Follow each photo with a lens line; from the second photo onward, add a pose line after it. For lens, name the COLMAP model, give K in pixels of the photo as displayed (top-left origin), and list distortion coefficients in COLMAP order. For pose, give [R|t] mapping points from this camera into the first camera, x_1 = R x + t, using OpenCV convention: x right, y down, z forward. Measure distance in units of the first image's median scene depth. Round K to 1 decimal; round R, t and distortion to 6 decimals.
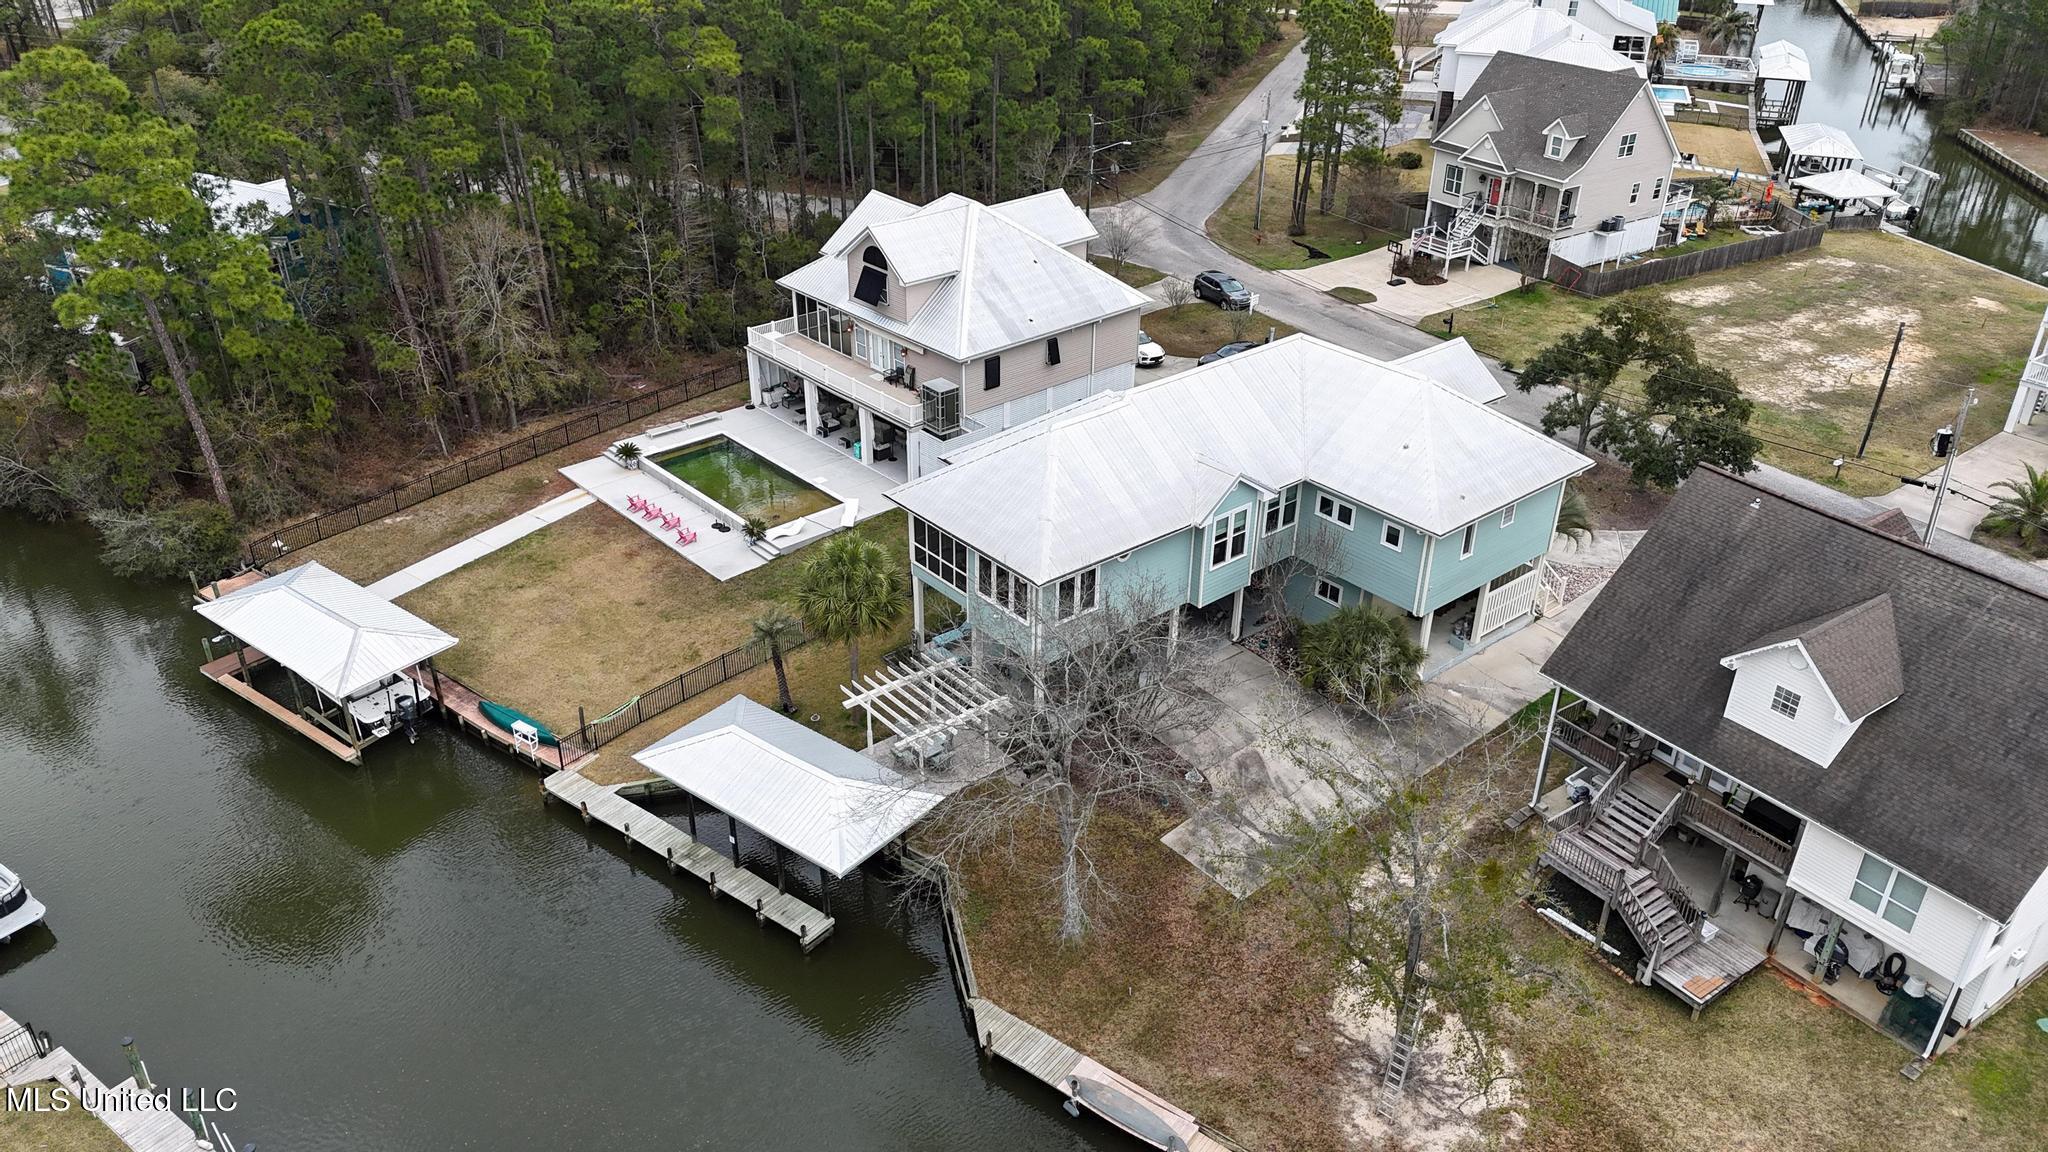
lens RADIAL K [[1487.0, 0, 1024.0], [0, 1487.0, 576.0], [0, 0, 1]] dist [0.067266, -0.071781]
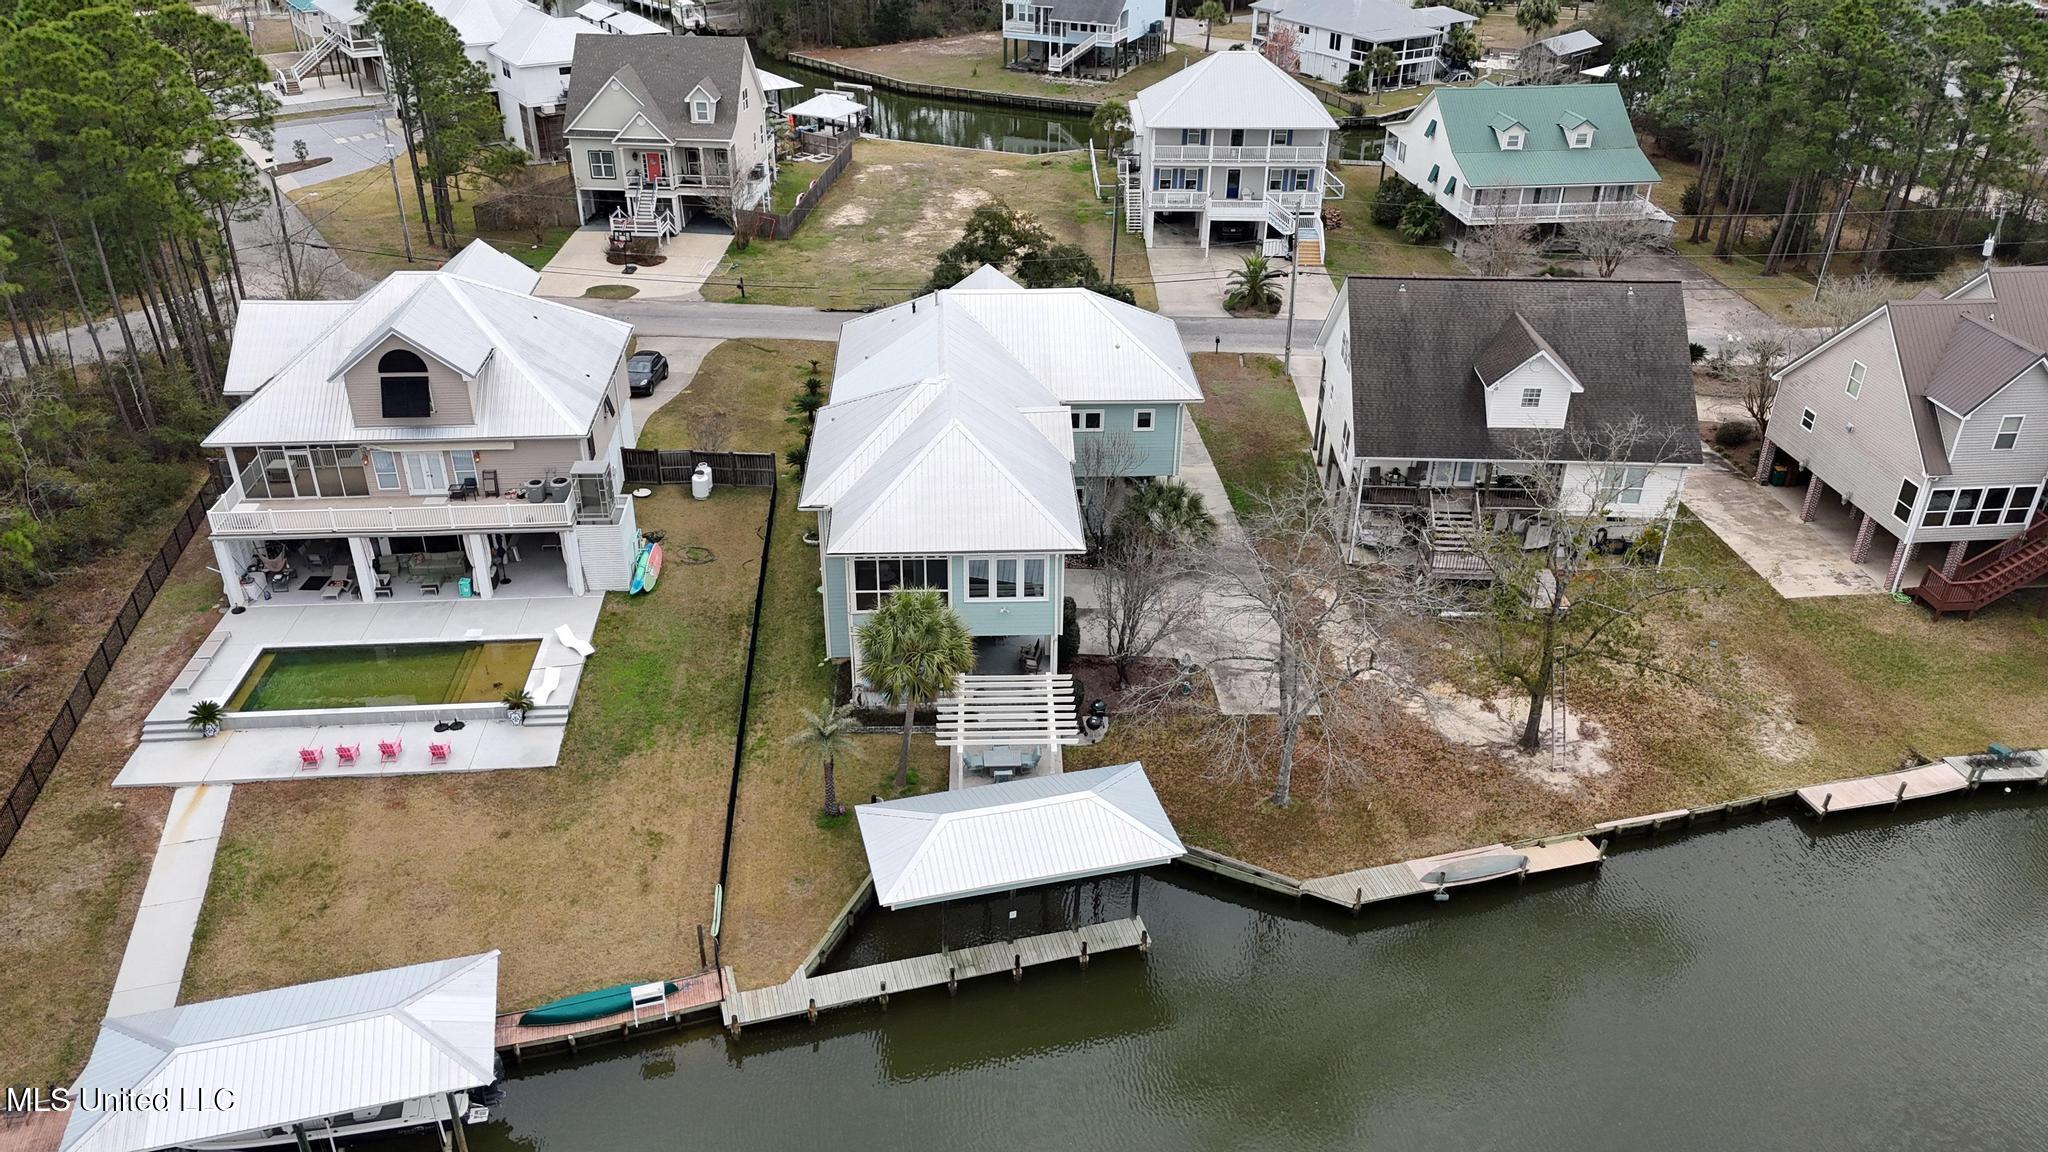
lens RADIAL K [[1487.0, 0, 1024.0], [0, 1487.0, 576.0], [0, 0, 1]] dist [0.067266, -0.071781]
pose [[0.608682, -0.394480, 0.688398, -0.496806], [0.386281, 0.905206, 0.177171, -0.118760], [-0.693032, 0.158074, 0.703362, 0.199707]]
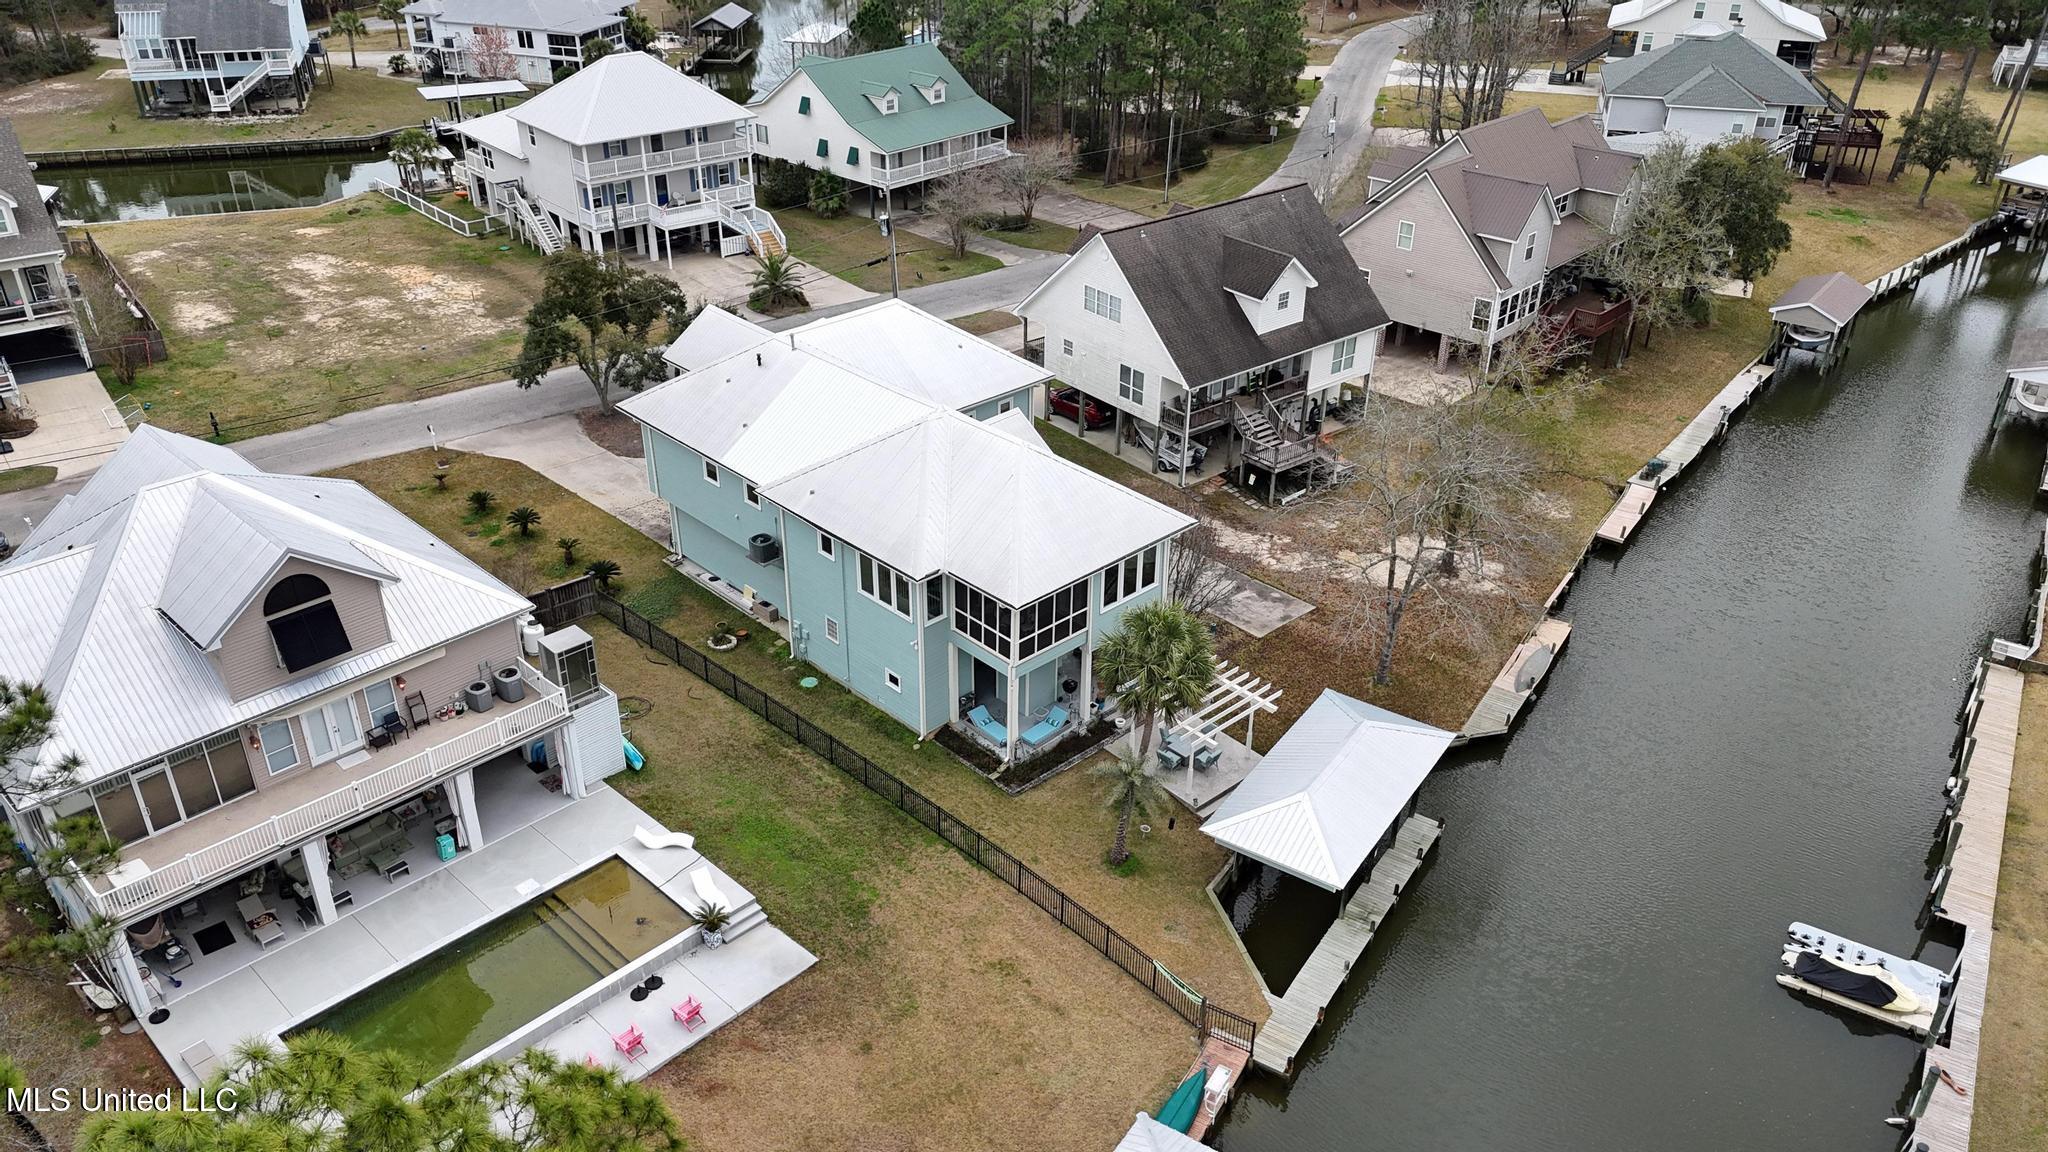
lens RADIAL K [[1487.0, 0, 1024.0], [0, 1487.0, 576.0], [0, 0, 1]] dist [0.067266, -0.071781]
pose [[-0.060180, -0.504499, 0.861312, -0.621825], [0.480340, 0.741765, 0.468038, -0.353365], [-0.875016, 0.441889, 0.197691, 0.612929]]
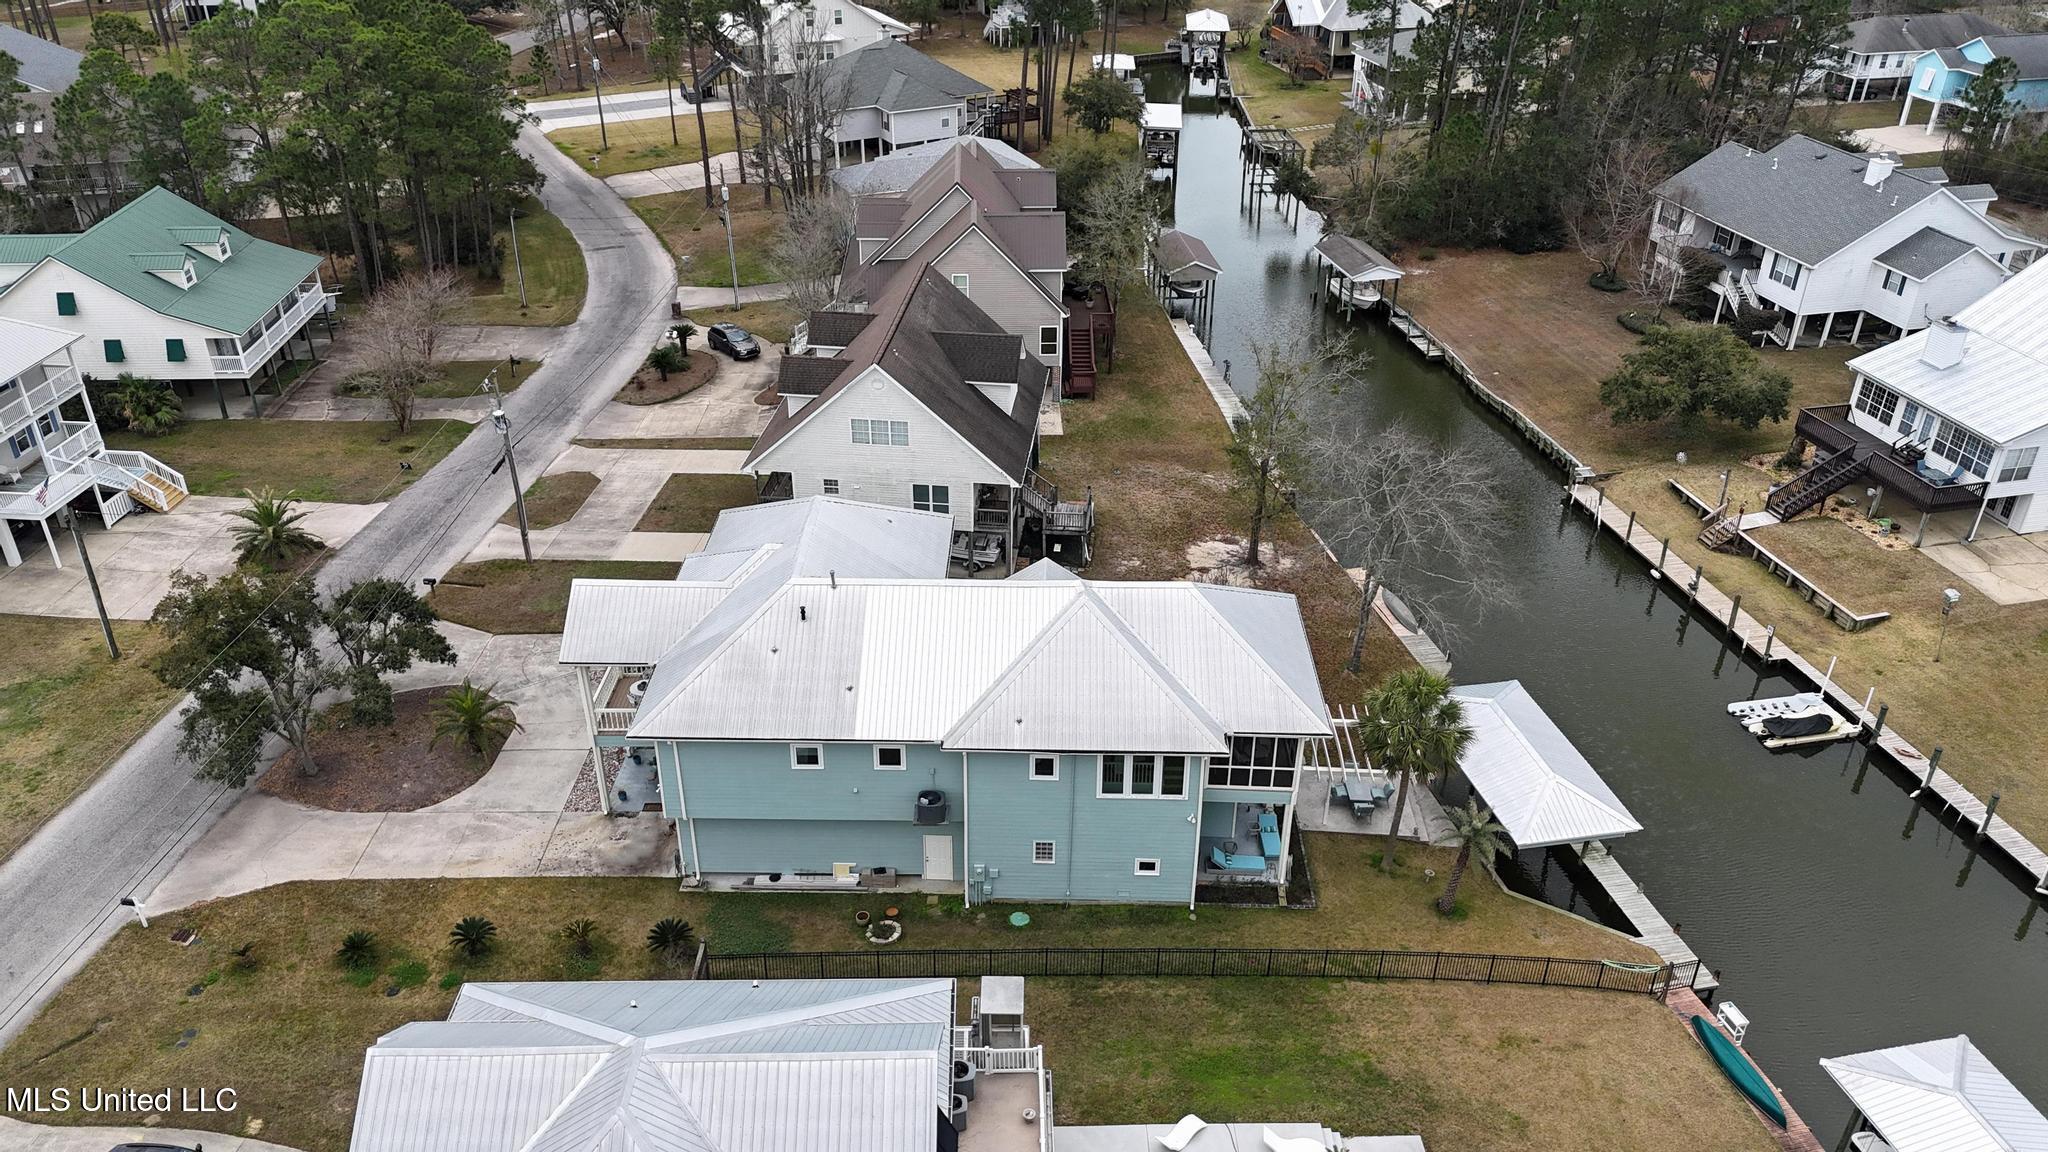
lens RADIAL K [[1487.0, 0, 1024.0], [0, 1487.0, 576.0], [0, 0, 1]] dist [0.067266, -0.071781]
pose [[-0.744110, -0.346780, 0.571003, -0.322322], [0.316687, 0.569482, 0.758551, -0.627101], [-0.588226, 0.745274, -0.313937, 0.986789]]
